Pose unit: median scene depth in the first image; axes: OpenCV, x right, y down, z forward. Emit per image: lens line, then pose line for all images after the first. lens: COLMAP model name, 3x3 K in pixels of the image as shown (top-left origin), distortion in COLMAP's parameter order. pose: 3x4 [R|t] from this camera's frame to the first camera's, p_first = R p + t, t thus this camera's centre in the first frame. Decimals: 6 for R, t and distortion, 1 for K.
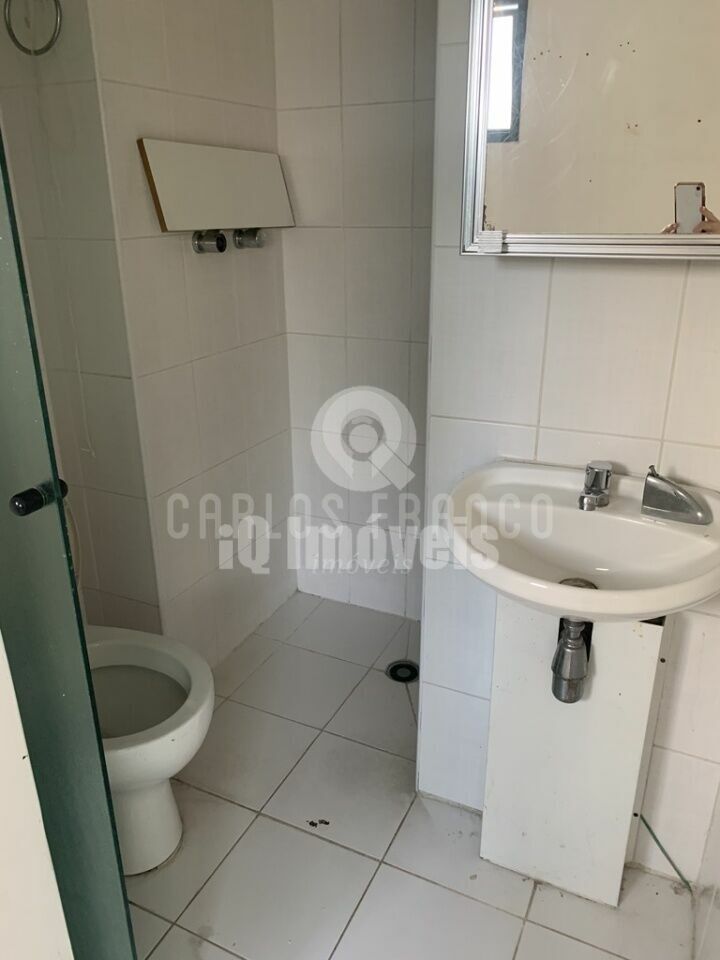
lens RADIAL K [[737.7, 0, 360.0], [0, 737.7, 480.0], [0, 0, 1]] dist [-0.010724, 0.004977]
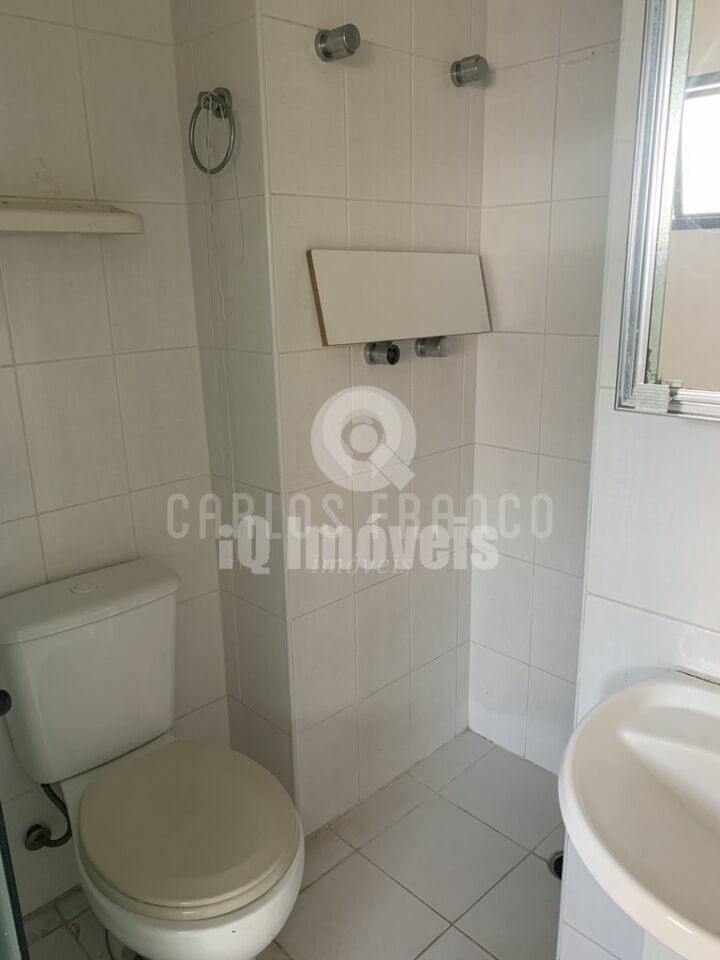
lens RADIAL K [[735.5, 0, 353.5], [0, 735.5, 481.2], [0, 0, 1]] dist [-0.001028, 0.005647]
pose [[0.931381, 0.088317, -0.353170, 0.102875], [-0.118376, 0.990879, -0.064394, -0.100091], [0.344261, 0.101782, 0.933341, 0.142895]]
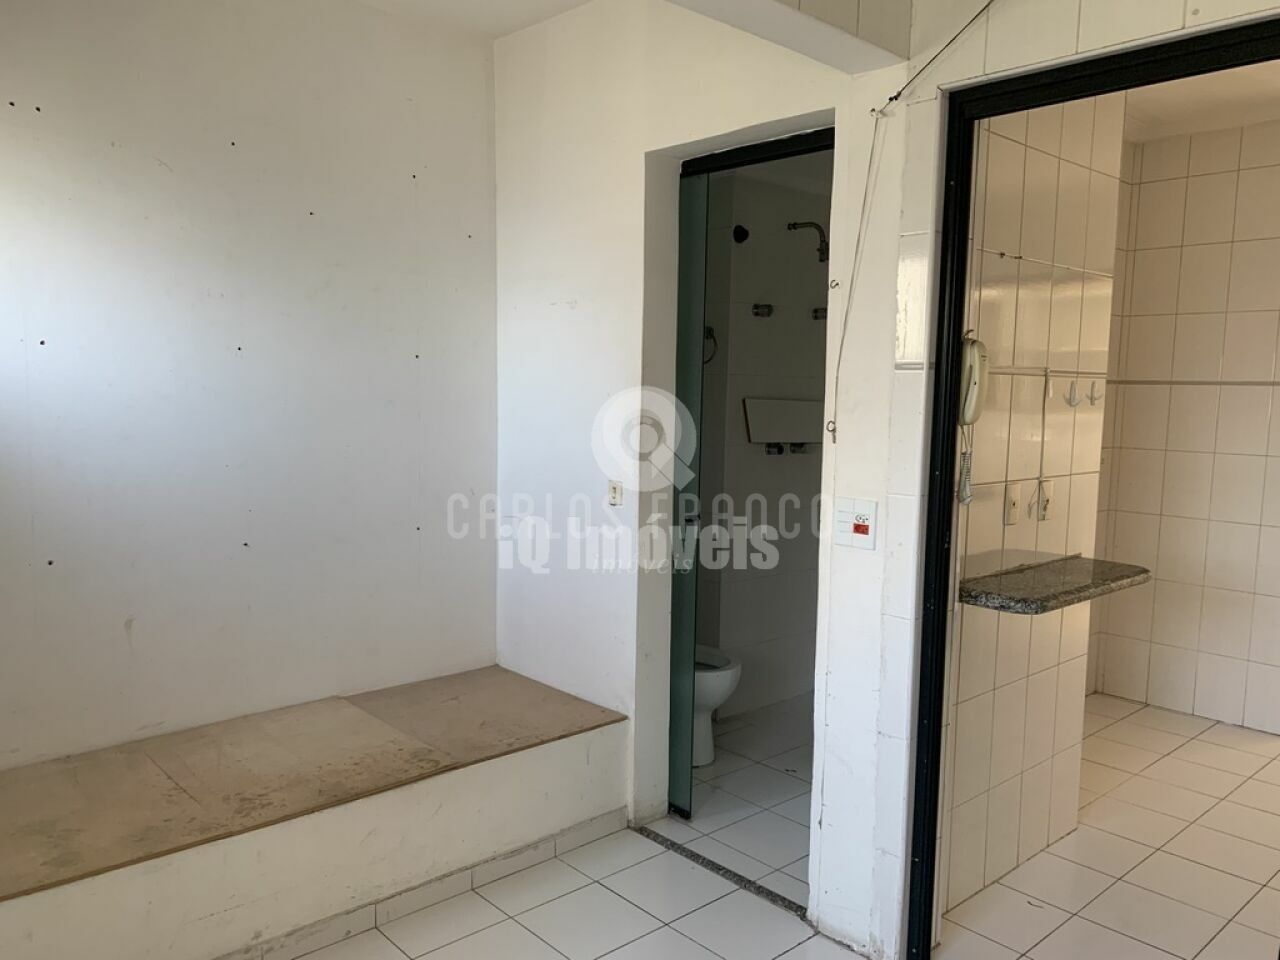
lens RADIAL K [[978.5, 0, 646.3], [0, 978.5, 479.8], [0, 0, 1]] dist [0.003917, 0.005122]
pose [[0.928439, 0.060516, -0.366524, 0.391643], [-0.161258, 0.954490, -0.250888, 0.406118], [0.334661, 0.292039, 0.895944, -1.246075]]
